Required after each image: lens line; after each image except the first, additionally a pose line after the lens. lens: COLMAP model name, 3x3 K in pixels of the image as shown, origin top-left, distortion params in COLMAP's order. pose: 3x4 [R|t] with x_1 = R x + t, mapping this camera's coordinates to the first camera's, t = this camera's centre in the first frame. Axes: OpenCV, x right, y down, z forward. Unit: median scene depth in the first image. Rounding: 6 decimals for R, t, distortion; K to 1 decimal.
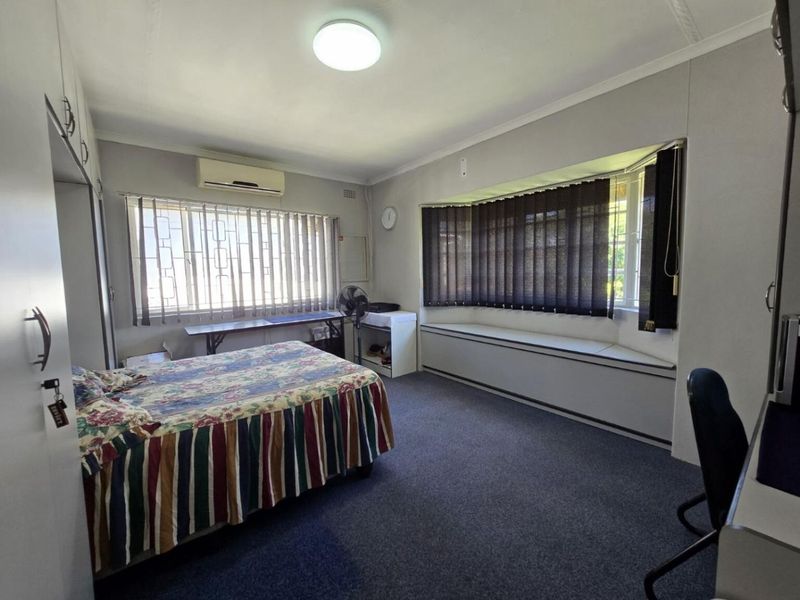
lens RADIAL K [[328.0, 0, 398.9], [0, 328.0, 299.6], [0, 0, 1]] dist [-0.003941, -0.001478]
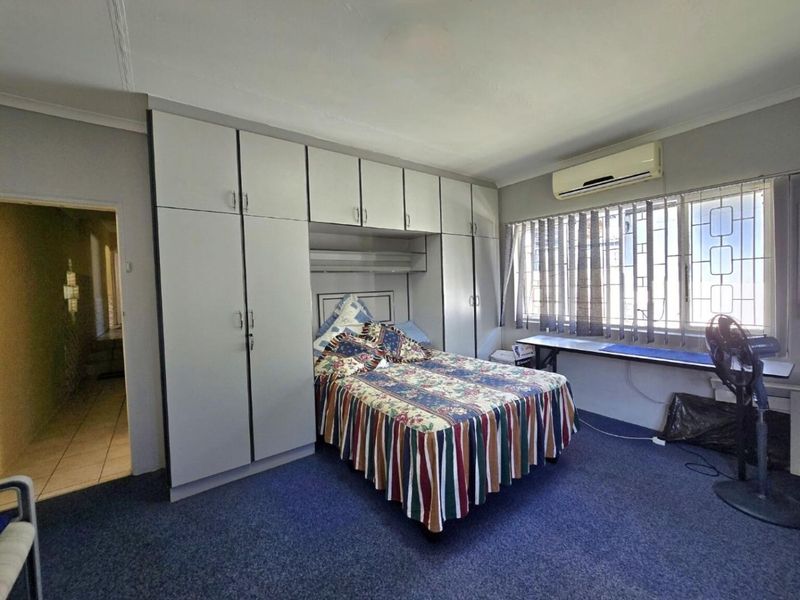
lens RADIAL K [[328.0, 0, 398.1], [0, 328.0, 296.0], [0, 0, 1]] dist [-0.003941, -0.001478]
pose [[-0.039812, 0.055161, -0.997683, 0.623329], [-0.052873, 0.996960, 0.057230, -0.116061], [0.997807, 0.055029, -0.036774, 0.799262]]
